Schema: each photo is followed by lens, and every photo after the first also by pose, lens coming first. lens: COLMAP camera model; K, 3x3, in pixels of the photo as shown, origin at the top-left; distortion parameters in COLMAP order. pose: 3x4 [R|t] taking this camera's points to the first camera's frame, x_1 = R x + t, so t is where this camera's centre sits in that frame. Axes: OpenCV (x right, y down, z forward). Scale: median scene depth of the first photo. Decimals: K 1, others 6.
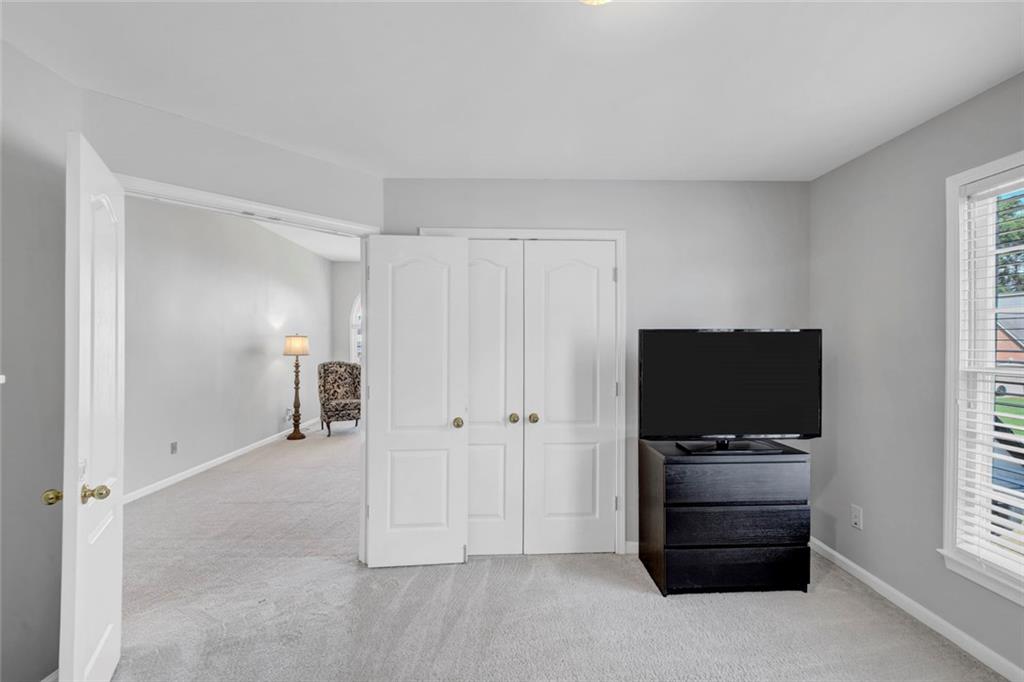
lens RADIAL K [[433.8, 0, 508.7], [0, 433.8, 344.3], [0, 0, 1]] dist [-0.027498, -0.000042]
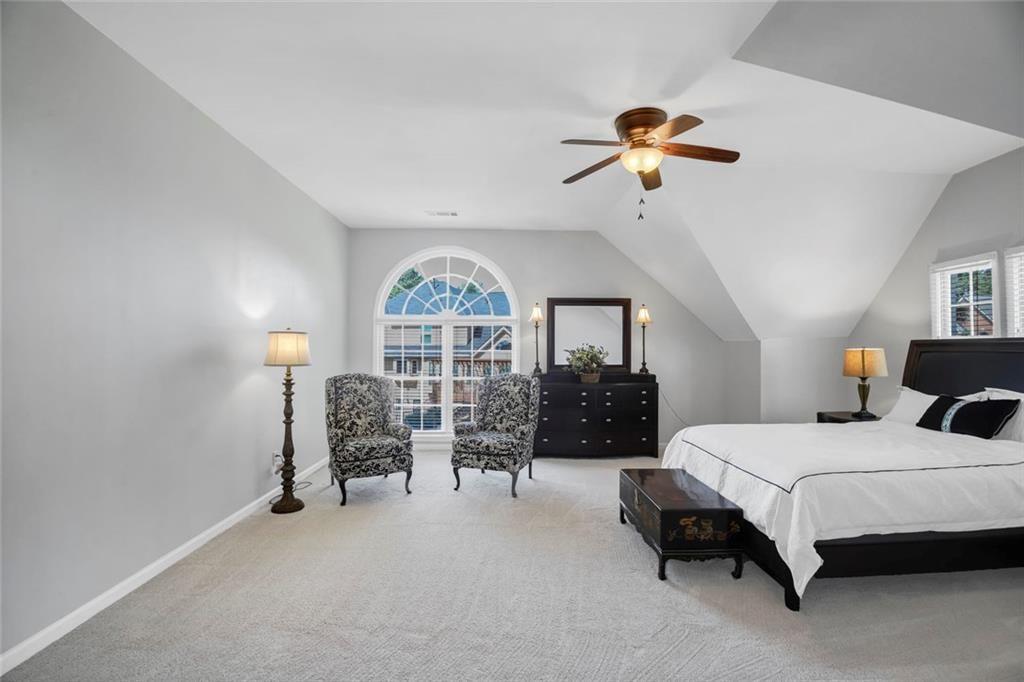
lens RADIAL K [[431.2, 0, 508.1], [0, 431.2, 346.6], [0, 0, 1]] dist [-0.003005, -0.014789]
pose [[0.999745, -0.000599, -0.022555, -0.167442], [0.000456, 0.999980, -0.006316, 0.003816], [0.022558, 0.006304, 0.999726, 0.391006]]
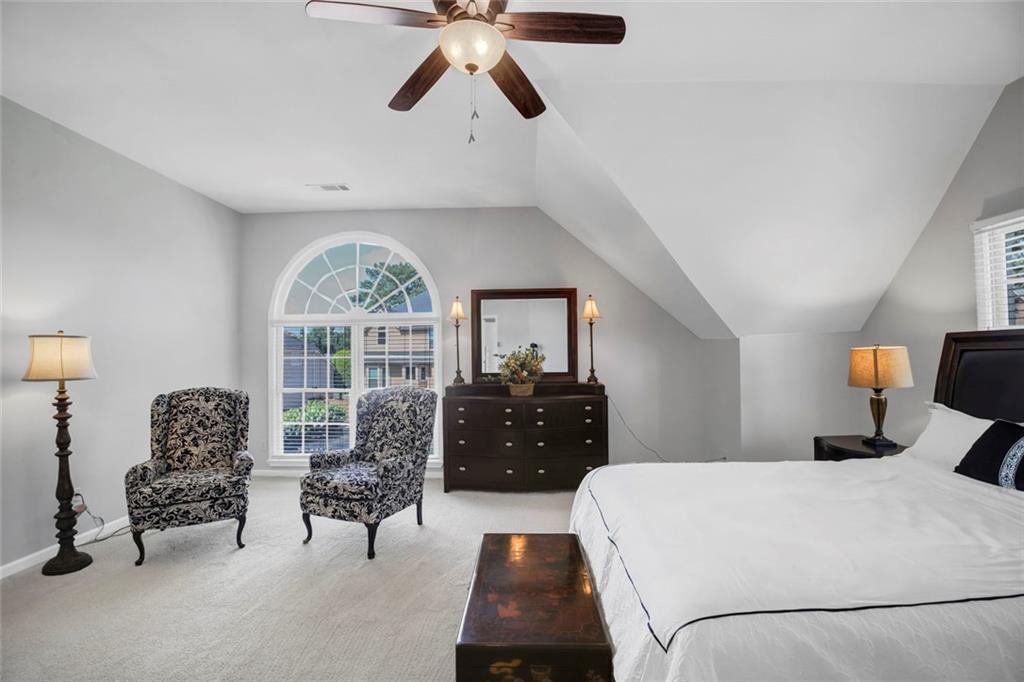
lens RADIAL K [[431.2, 0, 508.1], [0, 431.2, 346.6], [0, 0, 1]] dist [-0.003005, -0.014789]
pose [[0.996044, -0.014958, -0.087598, -0.001563], [0.013460, 0.999753, -0.017674, 0.005133], [0.087840, 0.016425, 0.995999, 0.558128]]
